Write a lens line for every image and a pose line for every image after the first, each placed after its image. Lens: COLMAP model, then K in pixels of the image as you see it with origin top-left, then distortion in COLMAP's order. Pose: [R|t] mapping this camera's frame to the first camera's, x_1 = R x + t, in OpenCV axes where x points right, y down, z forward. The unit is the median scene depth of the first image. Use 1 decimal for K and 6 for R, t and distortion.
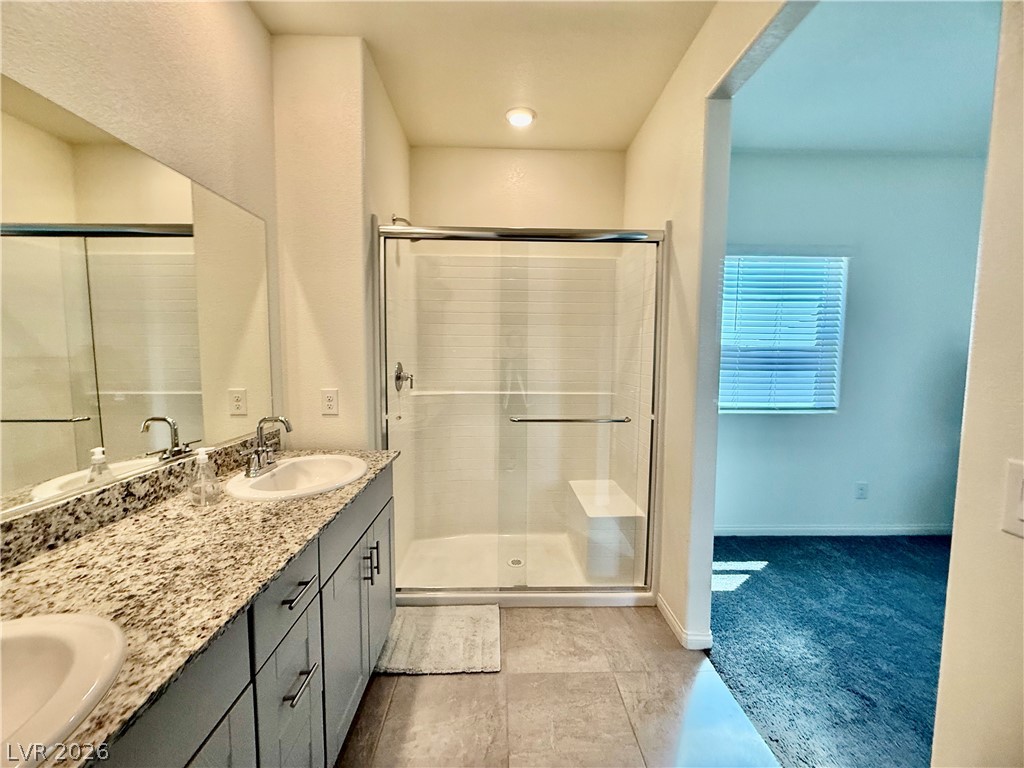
lens RADIAL K [[412.8, 0, 507.5], [0, 412.8, 383.5], [0, 0, 1]] dist [0.001475, -0.000106]
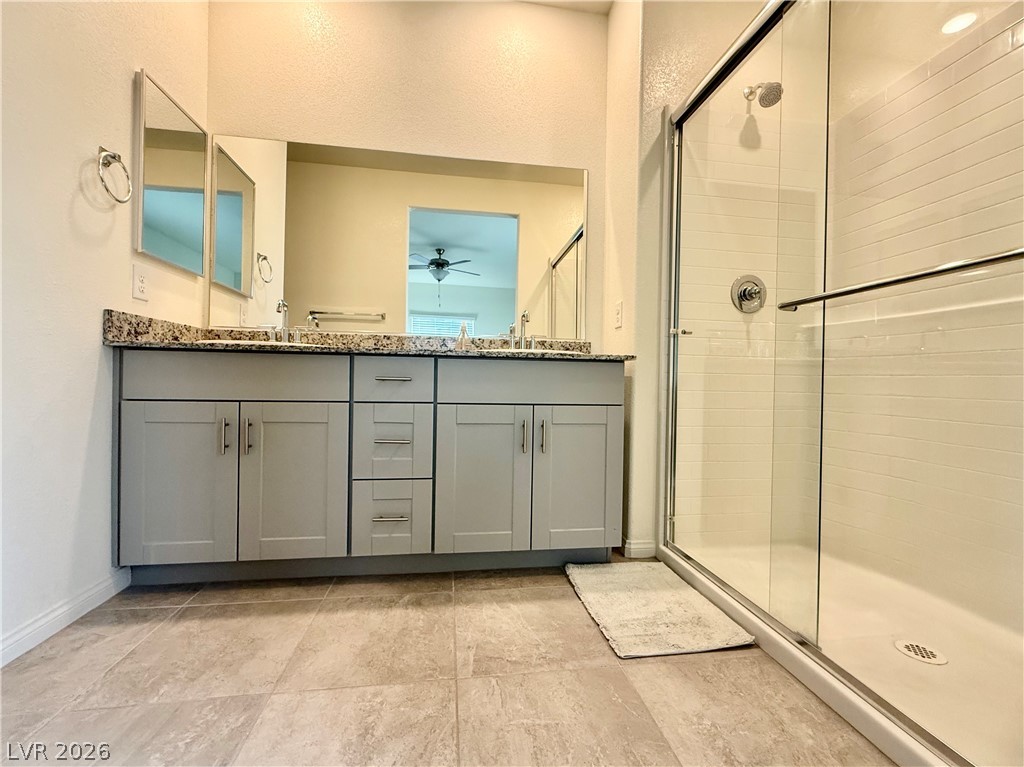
lens RADIAL K [[412.8, 0, 507.5], [0, 412.8, 383.0], [0, 0, 1]] dist [0.001475, -0.000106]
pose [[0.127211, 0.002146, -0.991873, 0.879945], [-0.096626, 0.995268, -0.010239, 0.395299], [0.987158, 0.097143, 0.126816, 0.981880]]
